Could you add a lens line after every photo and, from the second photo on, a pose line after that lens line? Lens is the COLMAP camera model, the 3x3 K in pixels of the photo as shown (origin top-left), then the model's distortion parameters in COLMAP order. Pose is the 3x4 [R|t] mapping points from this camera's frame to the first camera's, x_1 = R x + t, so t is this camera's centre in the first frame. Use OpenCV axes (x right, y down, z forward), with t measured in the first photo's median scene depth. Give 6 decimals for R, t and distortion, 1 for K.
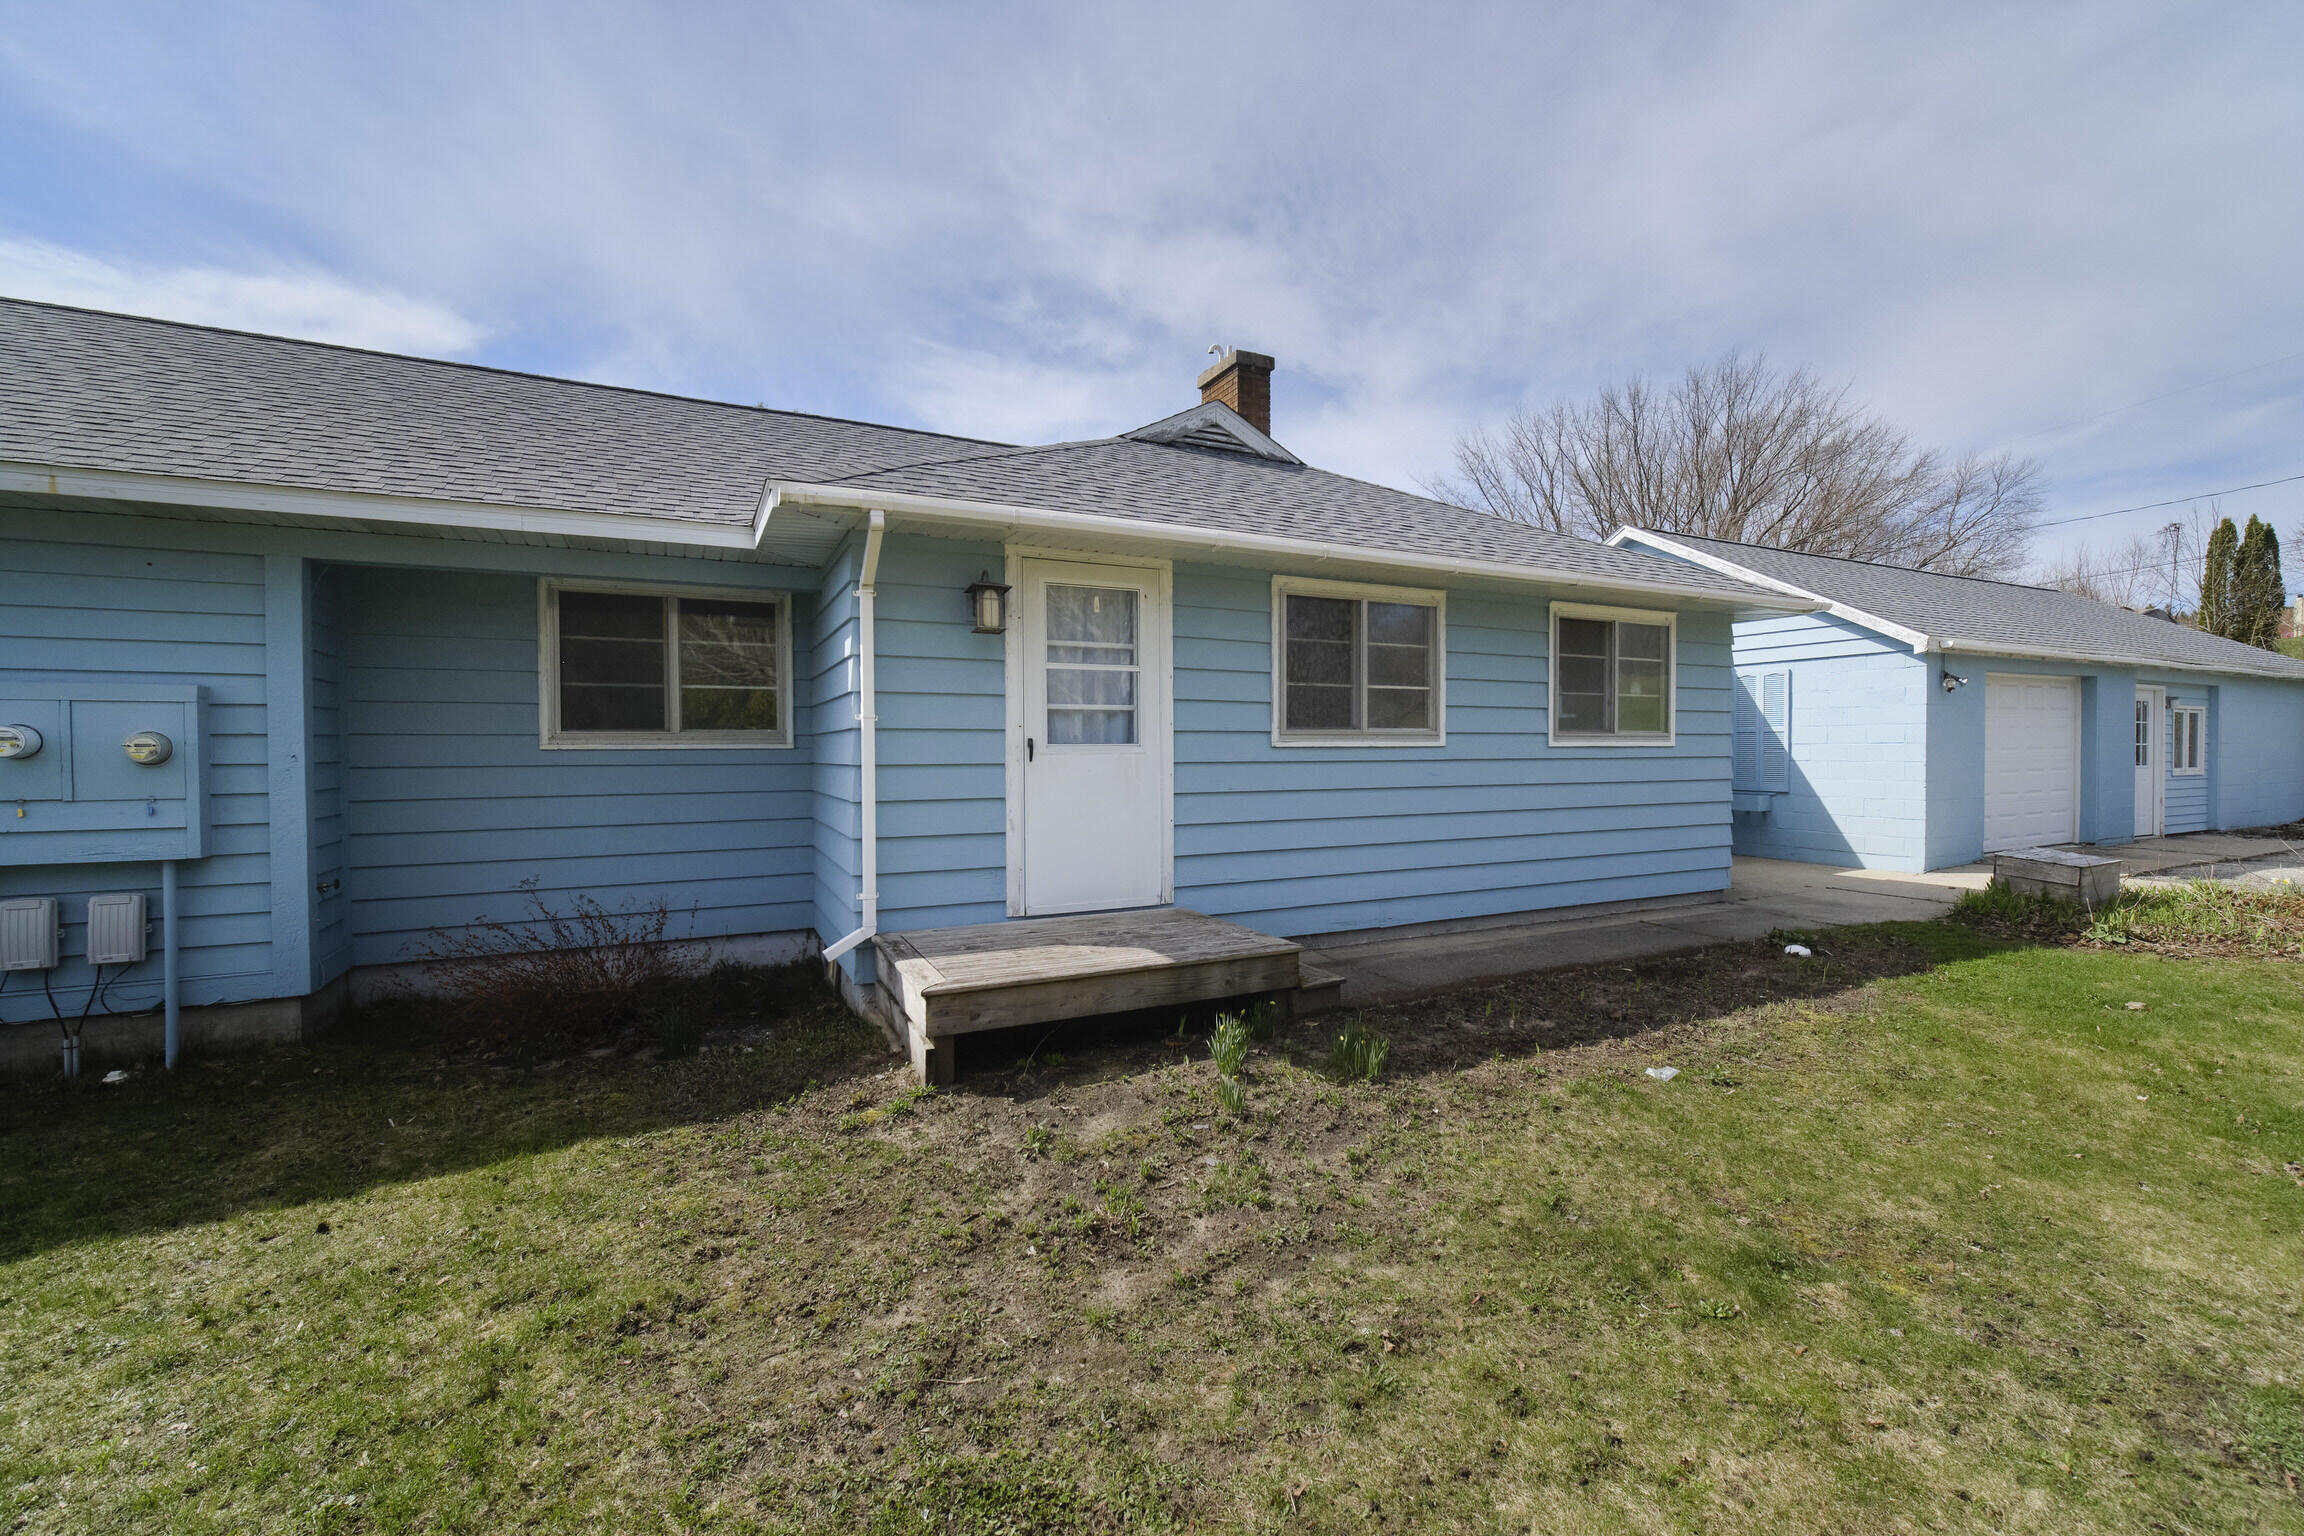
lens RADIAL K [[929.3, 0, 1157.1], [0, 929.3, 763.4], [0, 0, 1]] dist [0.001709, 0.000121]
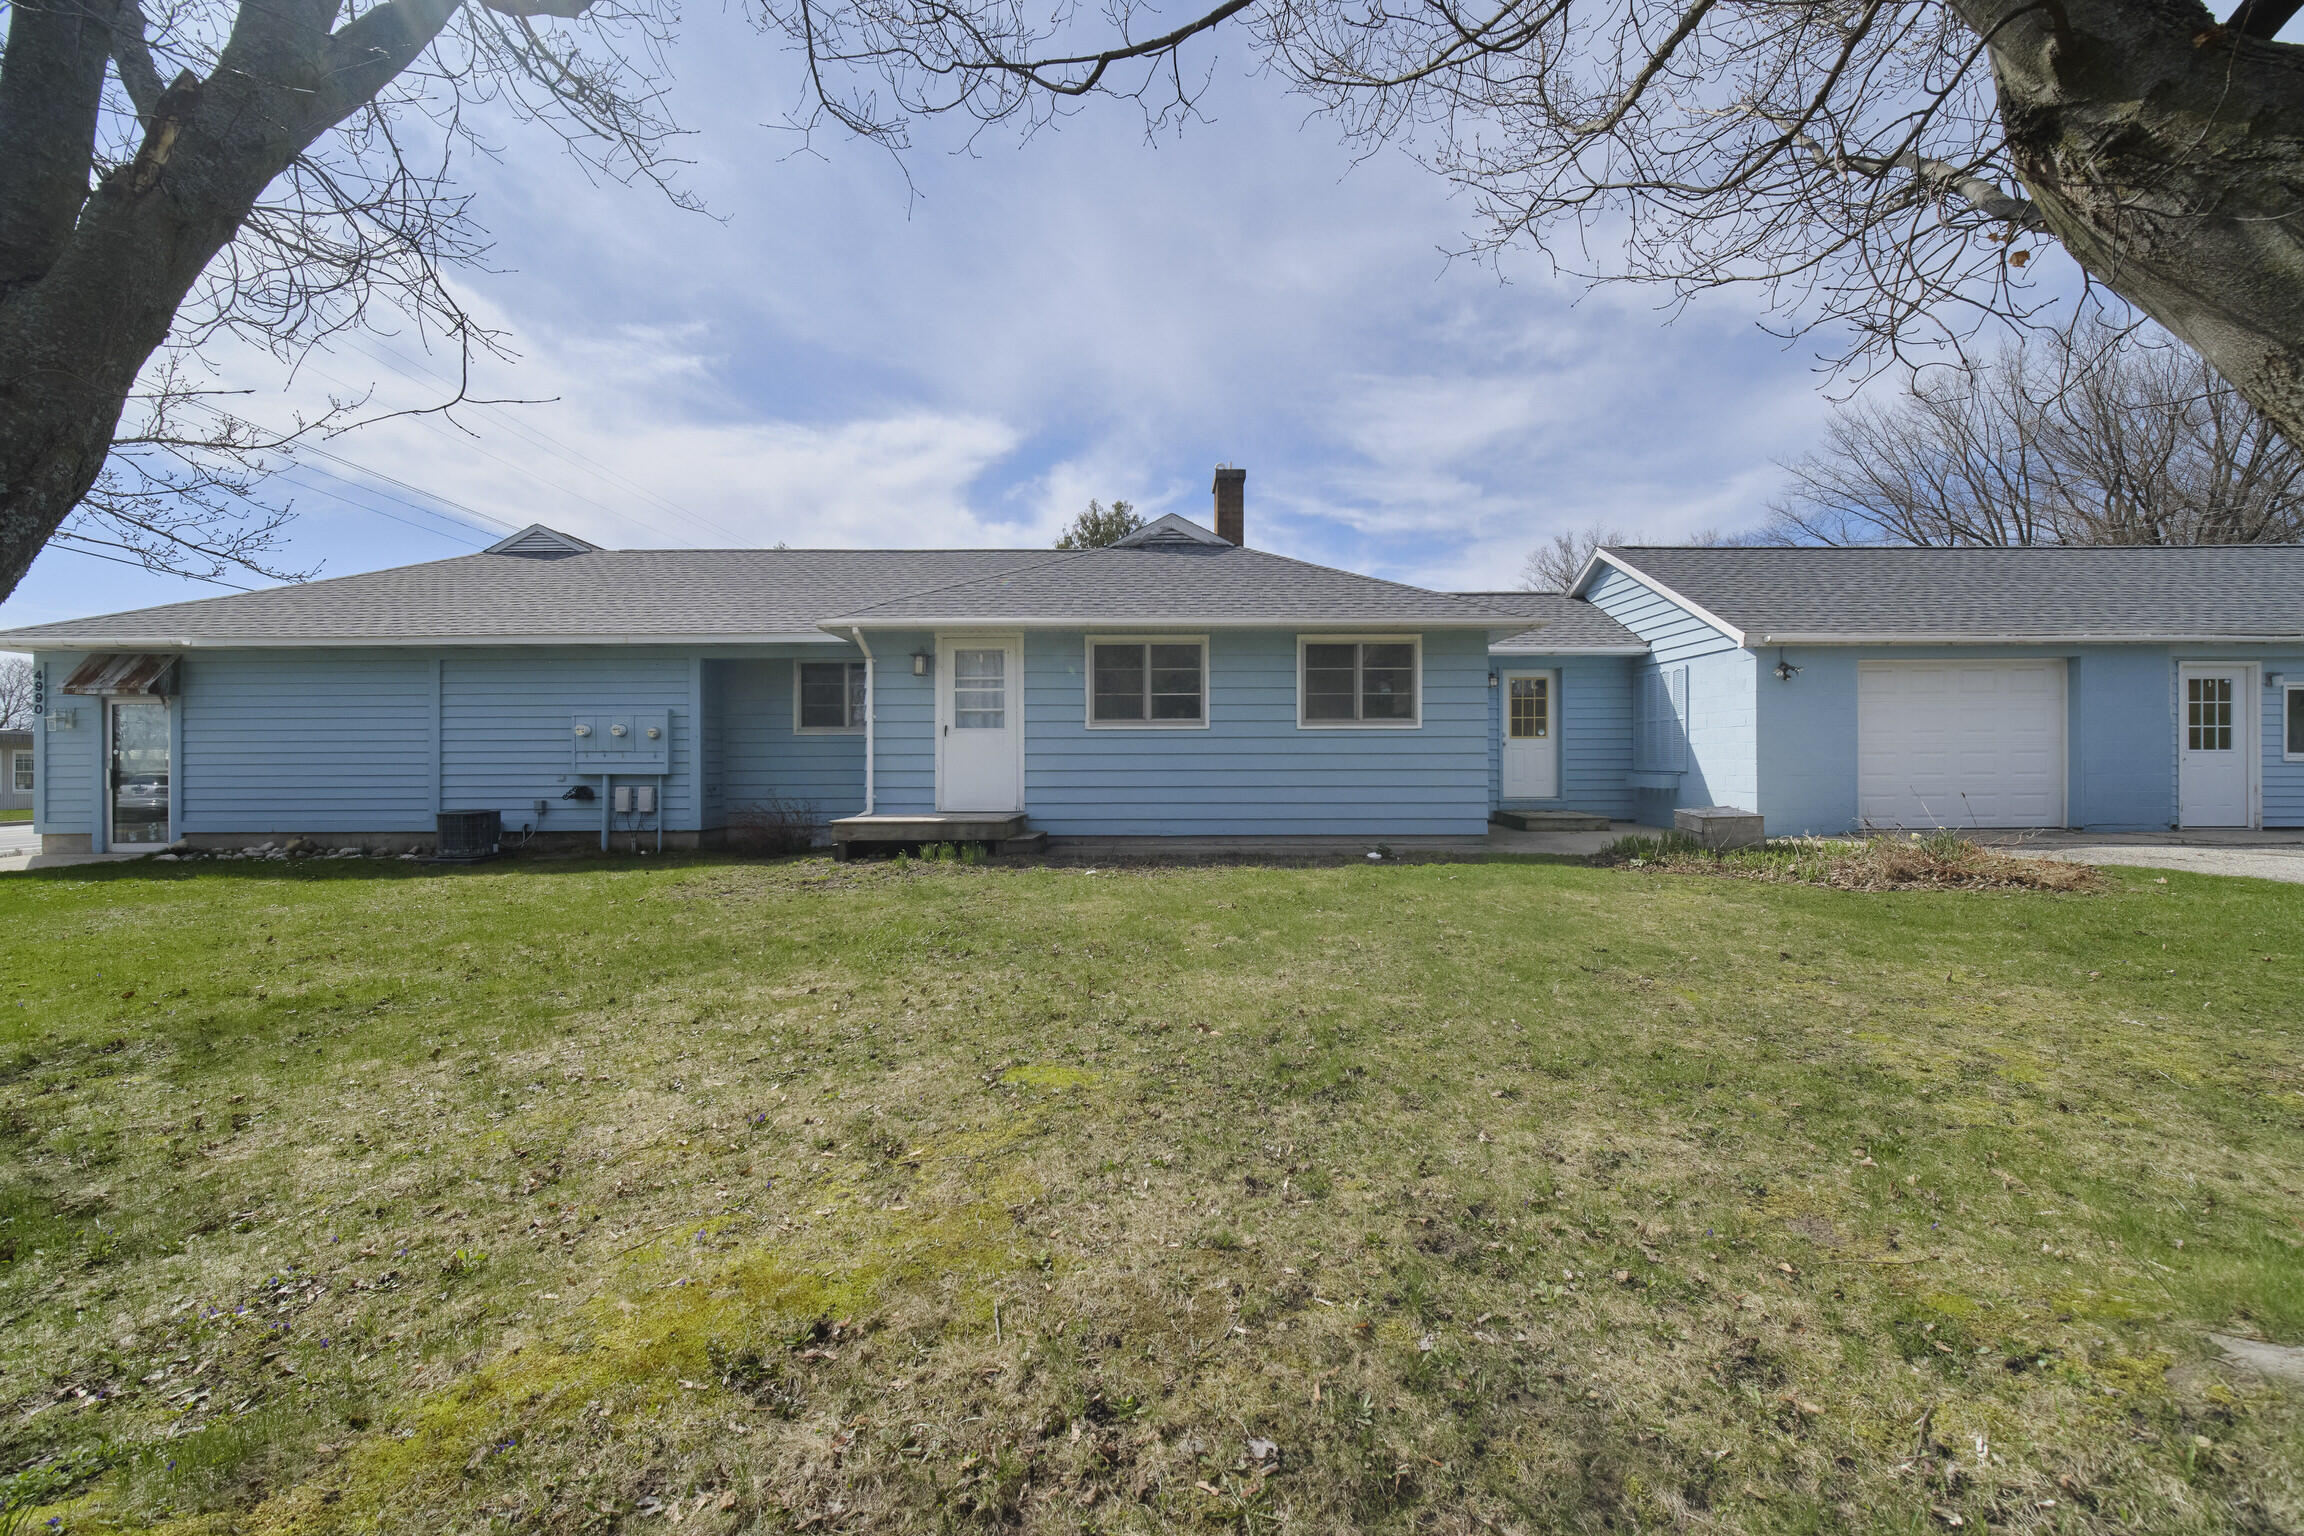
lens RADIAL K [[911.9, 0, 1148.5], [0, 911.9, 758.4], [0, 0, 1]] dist [-0.001756, 0.000034]
pose [[0.900840, -0.001276, -0.434149, 0.568894], [-0.006180, 0.999857, -0.015760, 0.037930], [0.434107, 0.016880, 0.900703, -0.318328]]
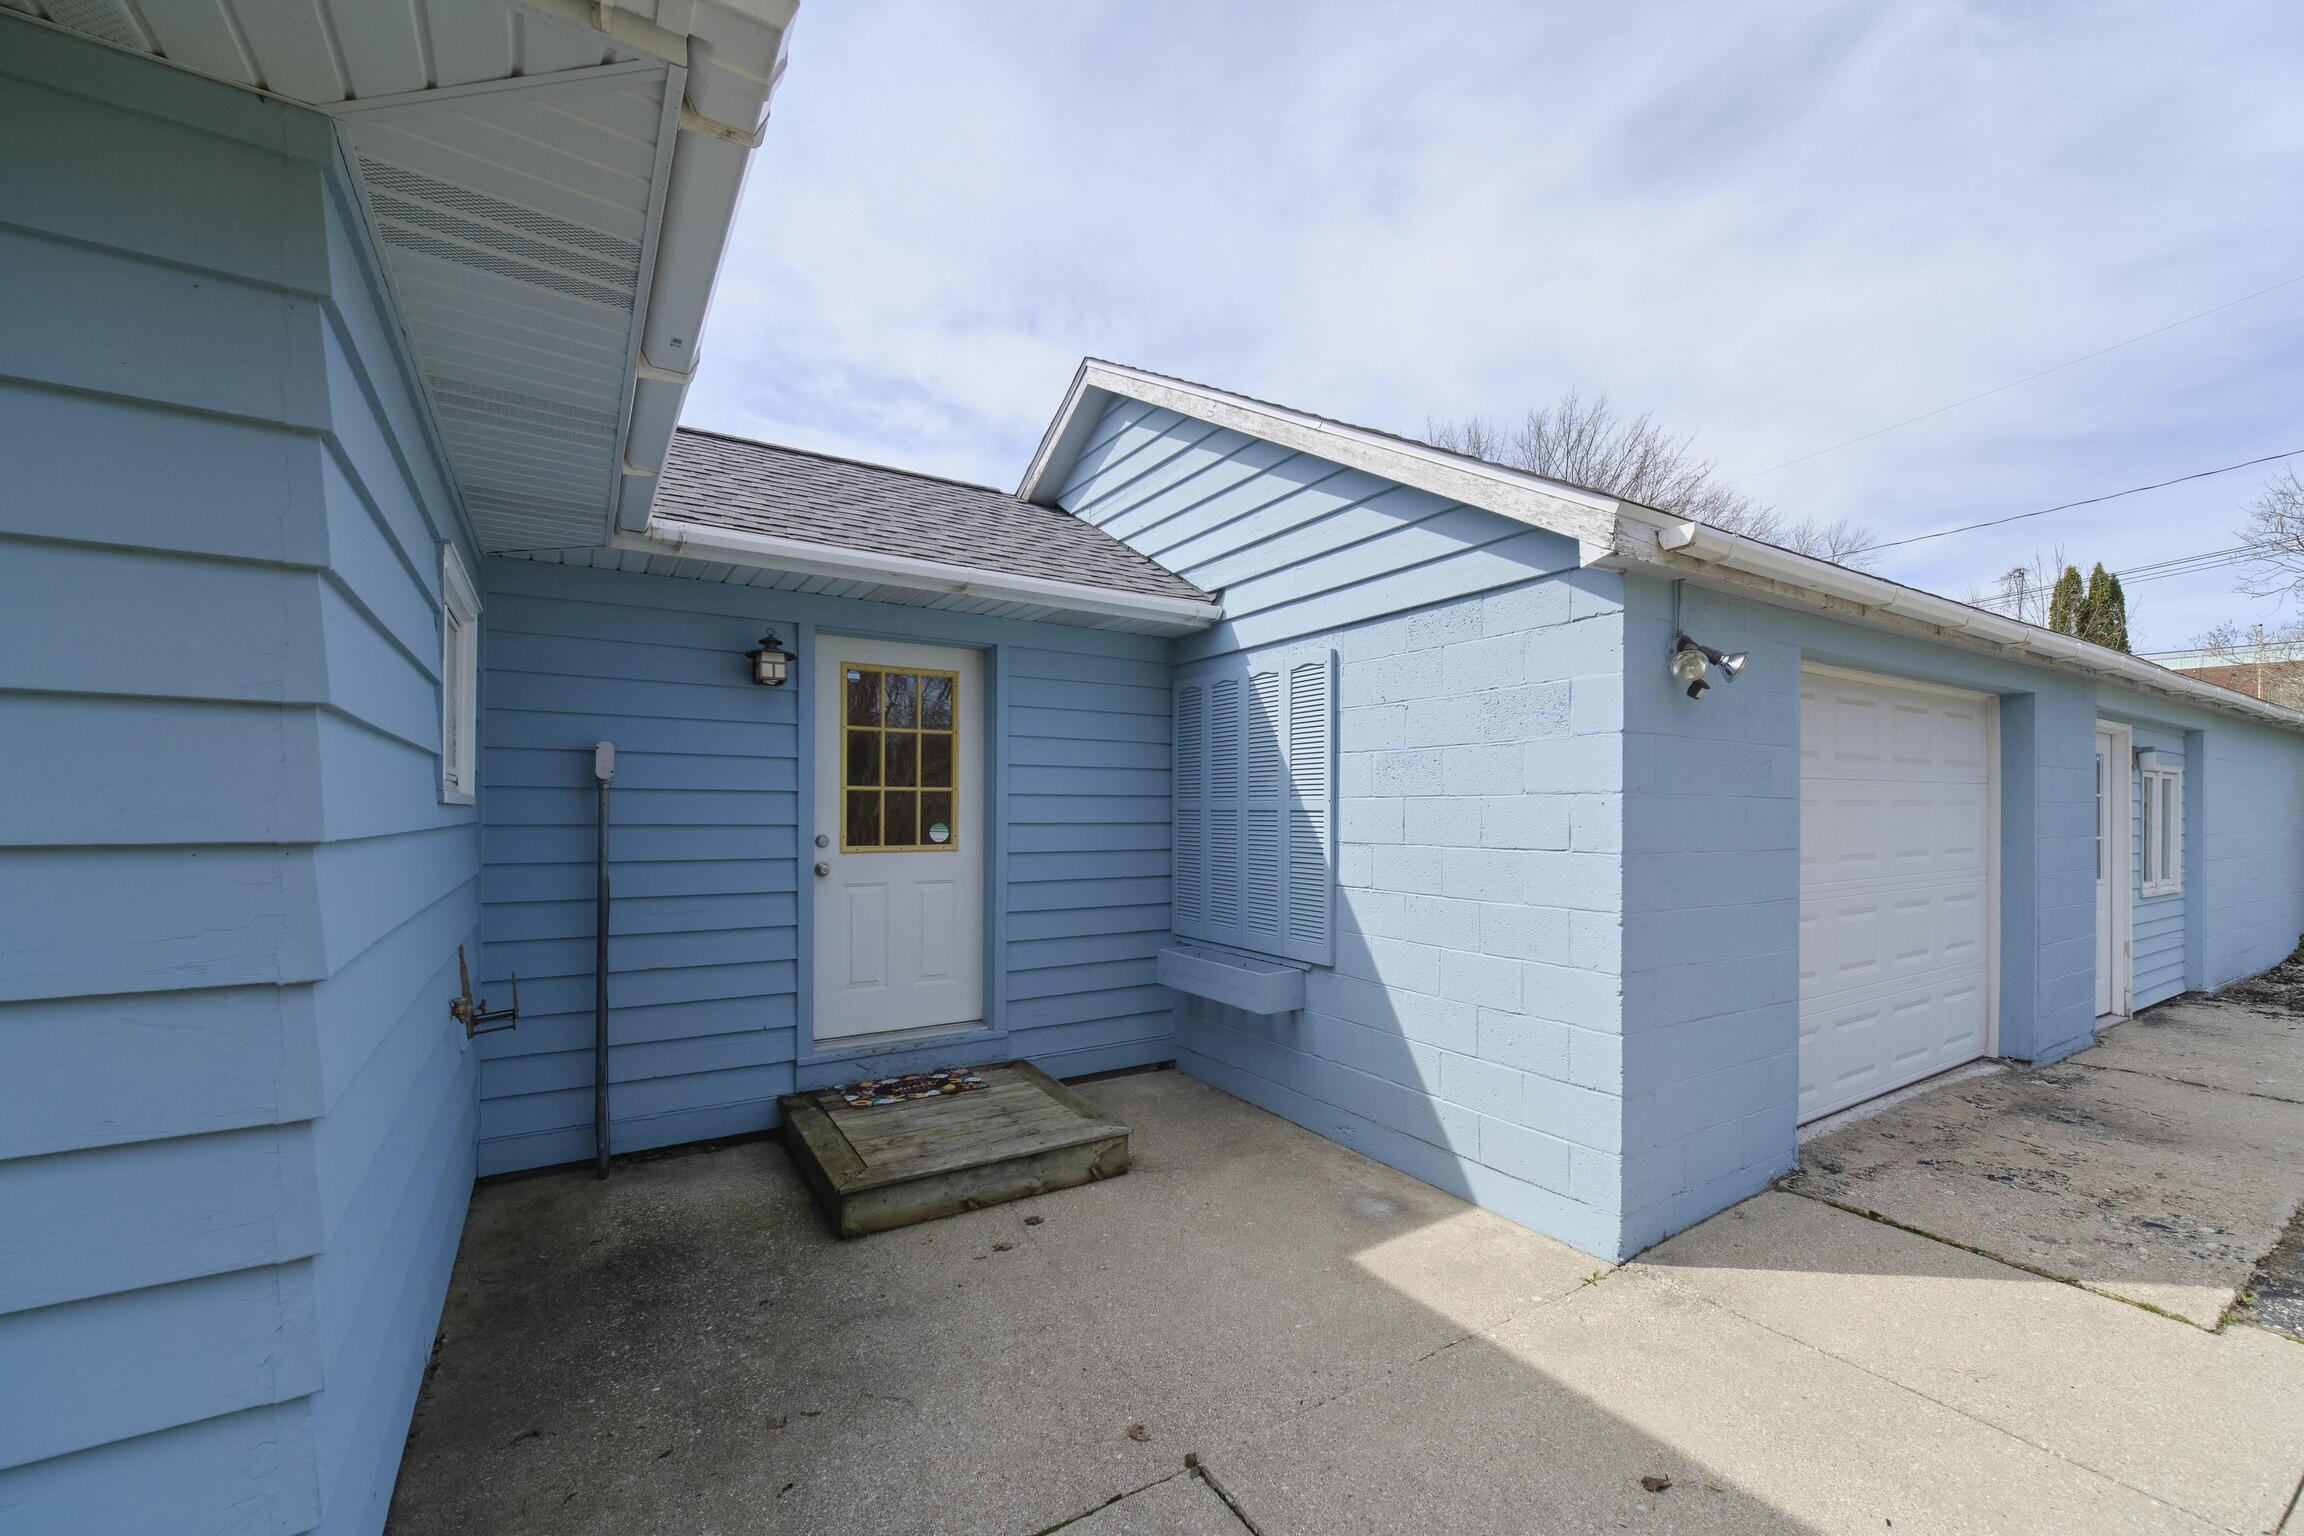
lens RADIAL K [[929.3, 0, 1136.2], [0, 929.3, 814.3], [0, 0, 1]] dist [0.001709, 0.000121]
pose [[0.995822, 0.009334, 0.090833, 0.563185], [-0.008457, 0.999914, -0.010045, -0.027528], [-0.090919, 0.009235, 0.995815, 0.622208]]
